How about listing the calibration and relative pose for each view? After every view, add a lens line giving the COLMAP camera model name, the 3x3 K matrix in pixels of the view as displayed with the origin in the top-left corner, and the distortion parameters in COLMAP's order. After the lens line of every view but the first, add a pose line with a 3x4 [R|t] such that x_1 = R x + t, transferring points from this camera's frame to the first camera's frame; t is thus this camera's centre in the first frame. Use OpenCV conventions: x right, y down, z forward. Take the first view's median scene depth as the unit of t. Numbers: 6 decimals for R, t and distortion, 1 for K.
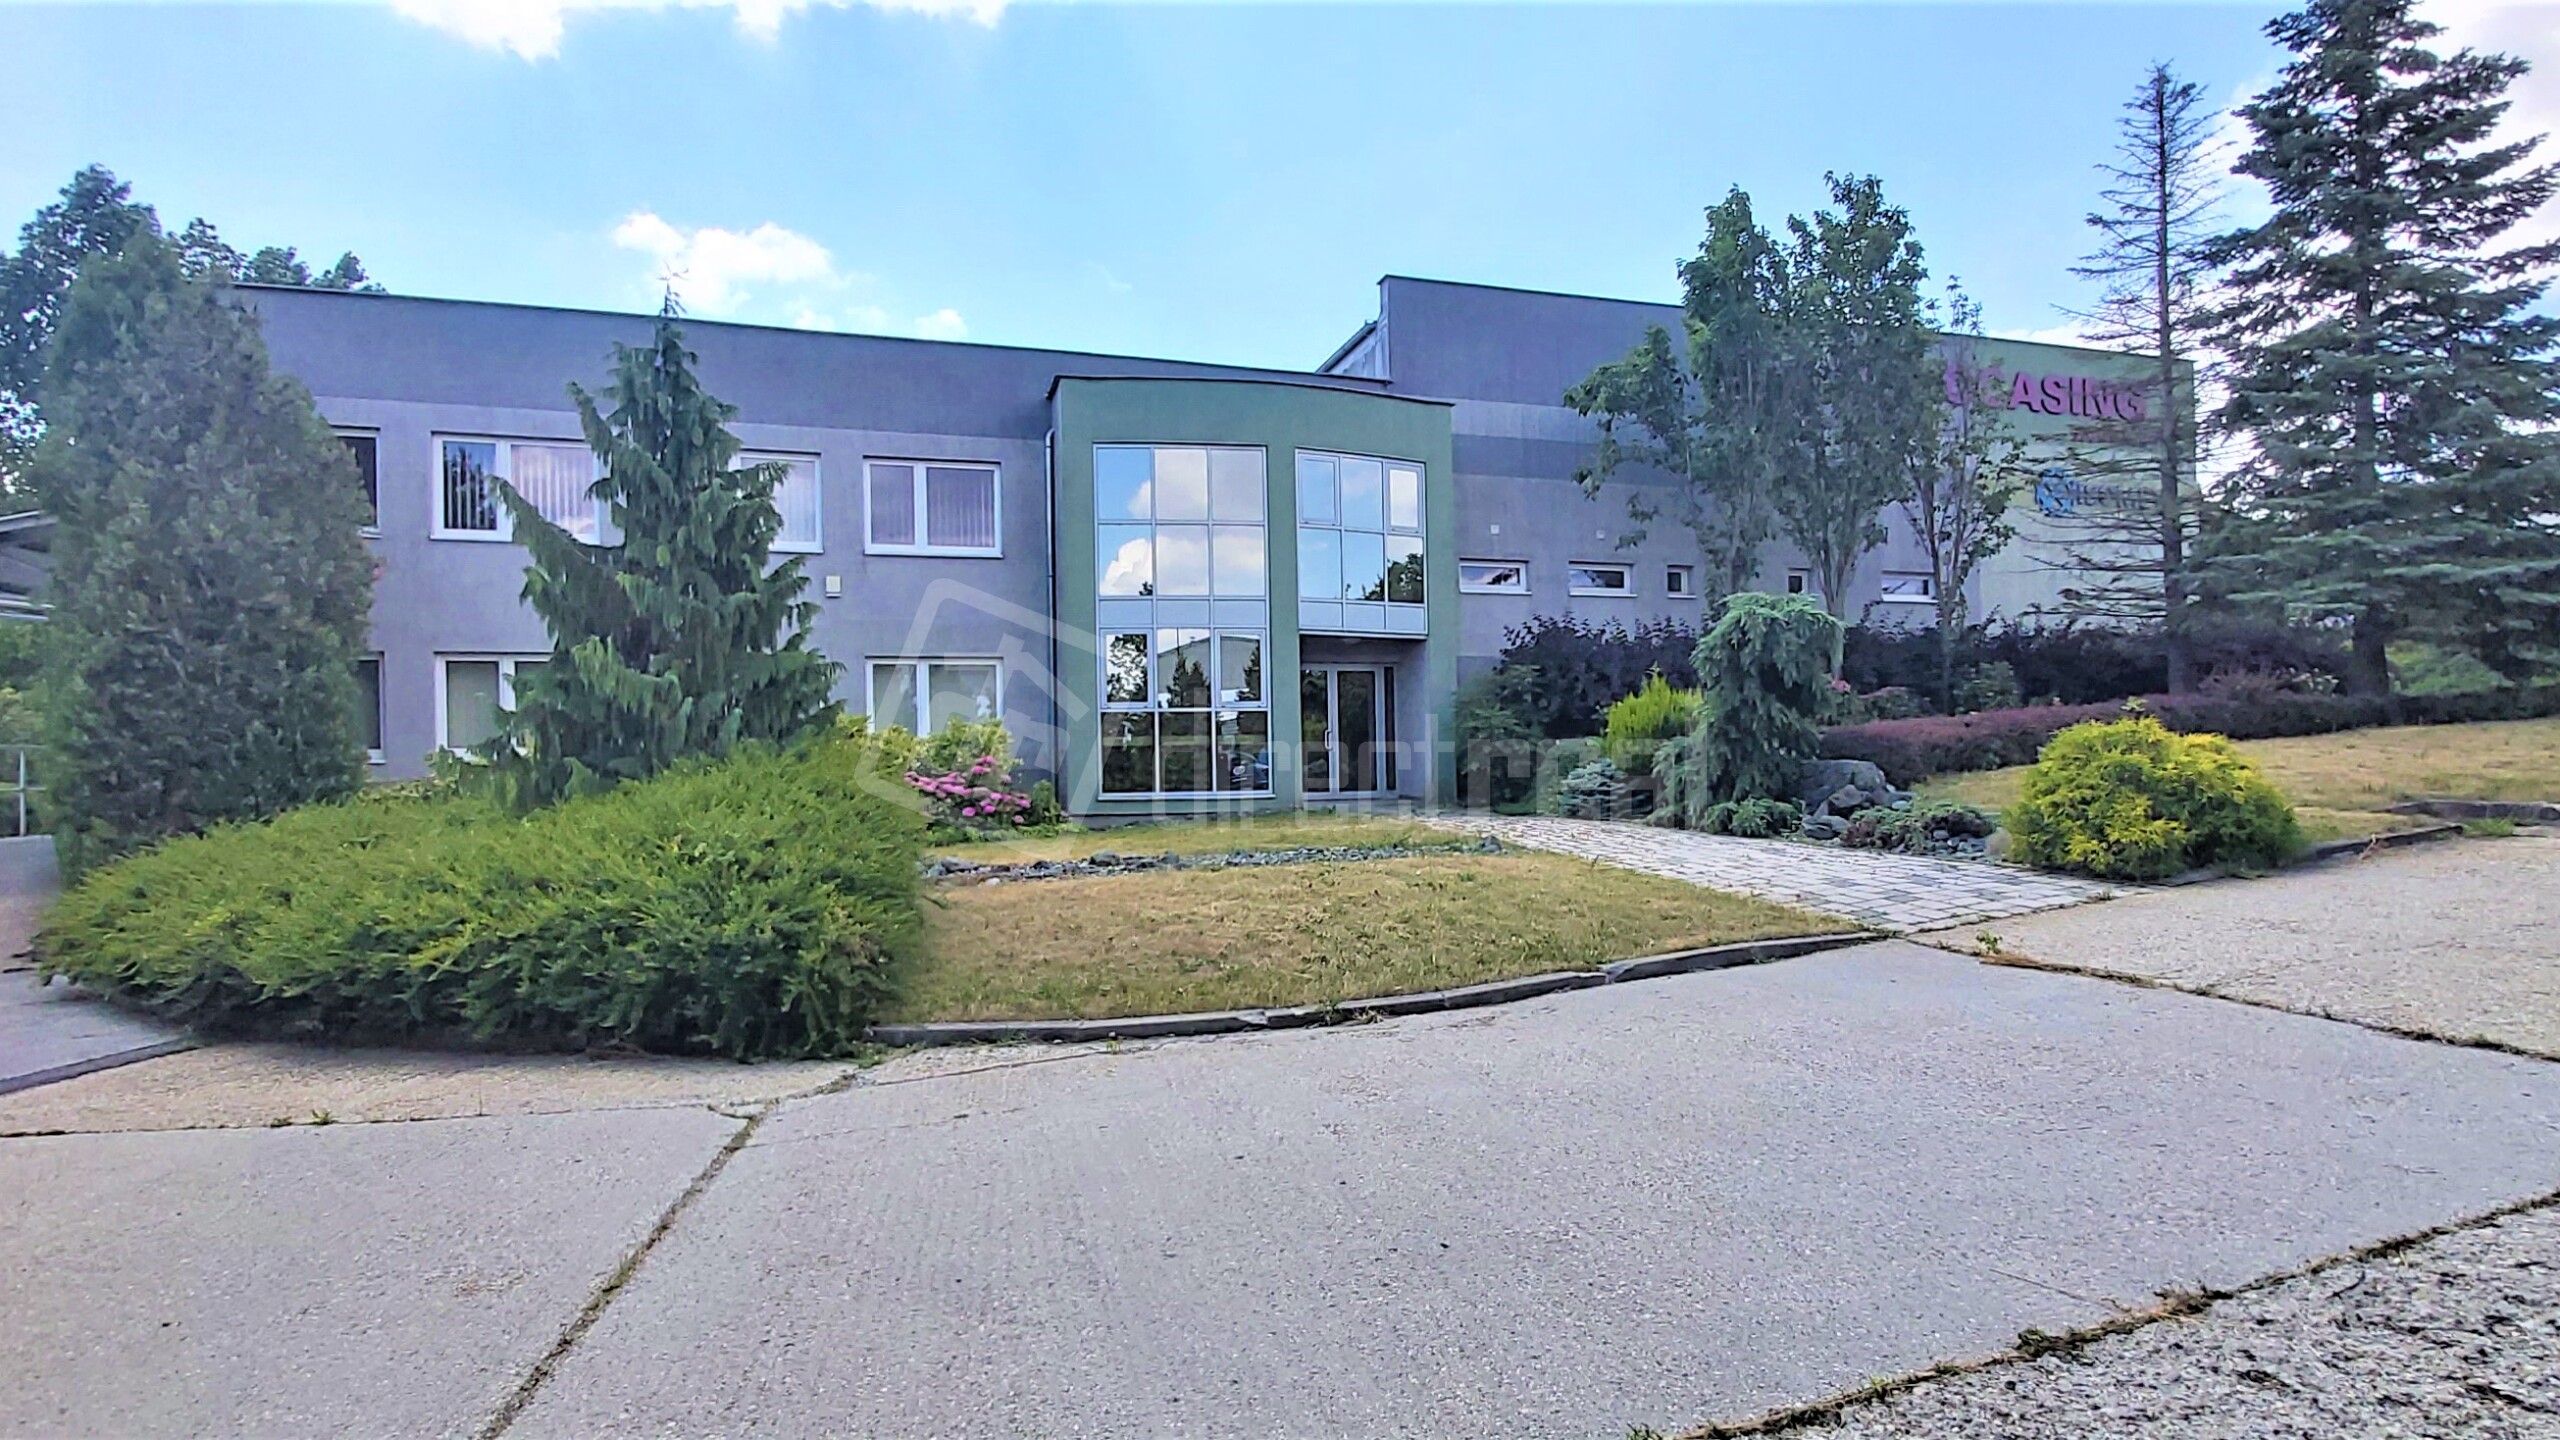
lens RADIAL K [[1272.6, 0, 1279.7], [0, 1272.6, 735.0], [0, 0, 1]] dist [0.000462, -0.001821]
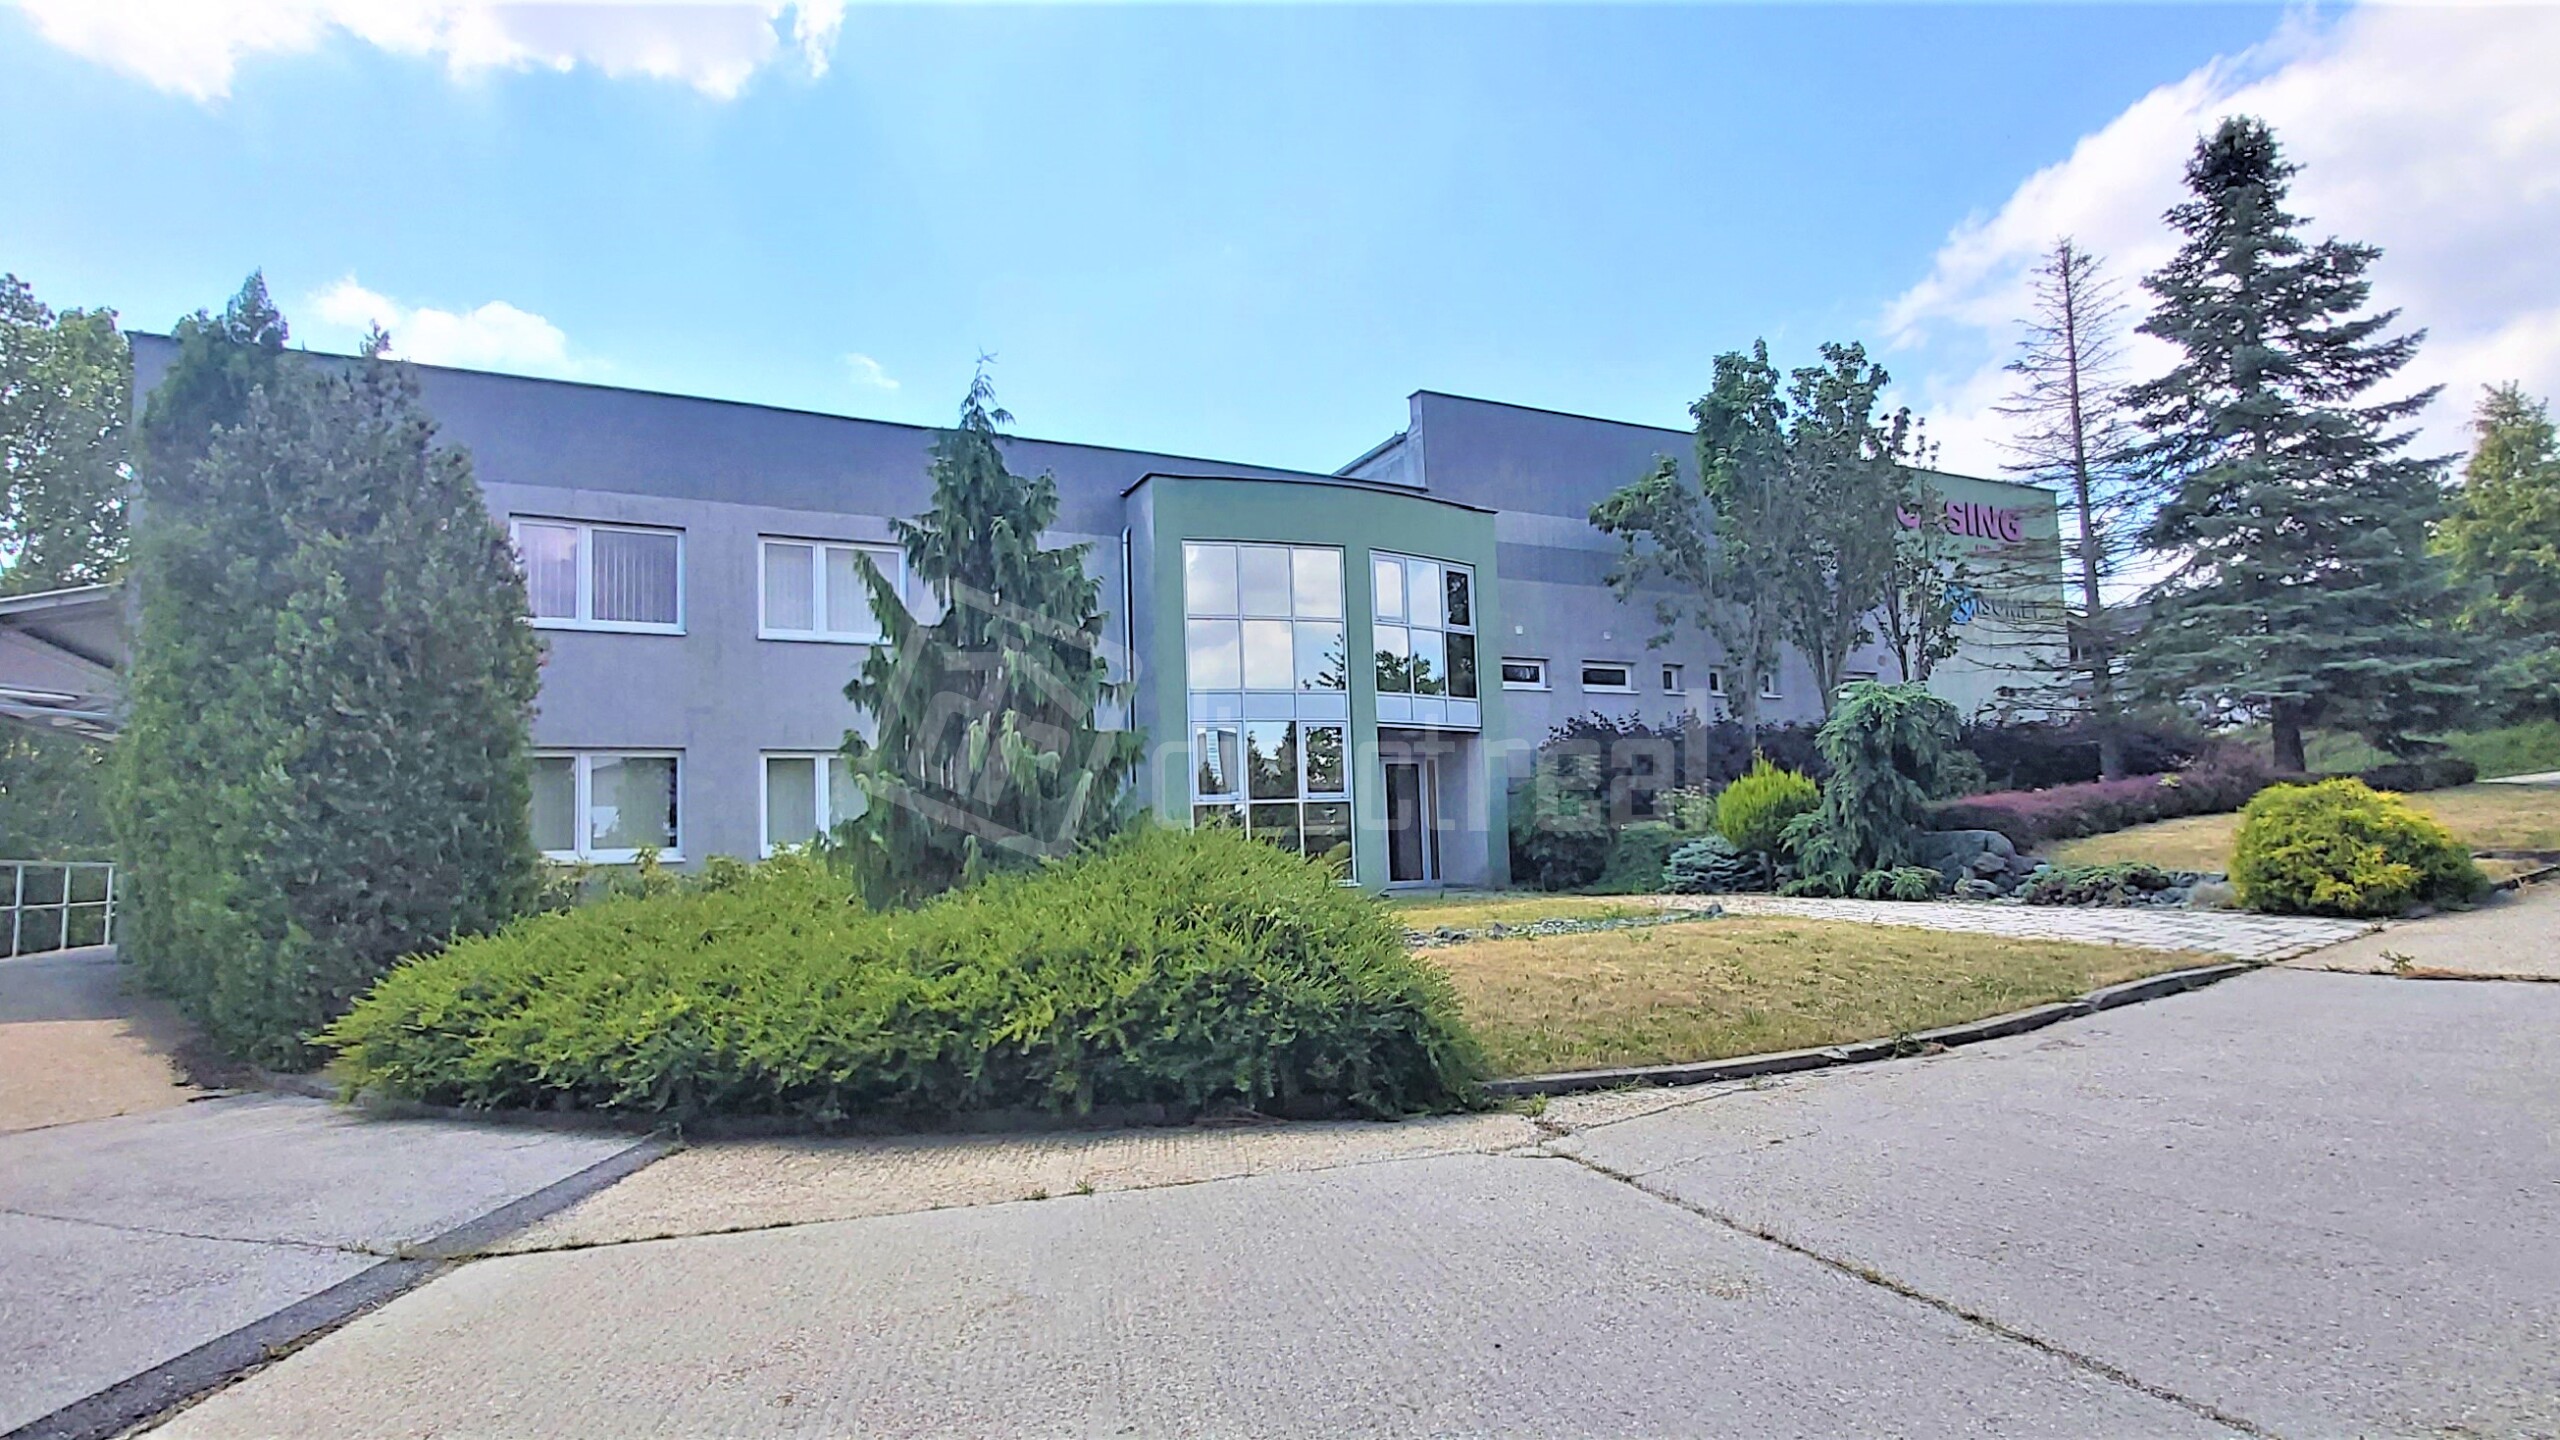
lens RADIAL K [[1261.2, 0, 1251.8], [0, 1261.2, 773.1], [0, 0, 1]] dist [0.001198, 0.000985]
pose [[0.987638, -0.009635, 0.156453, -0.333211], [0.018473, 0.998308, -0.055133, 0.017845], [-0.155657, 0.057342, 0.986145, 0.007593]]
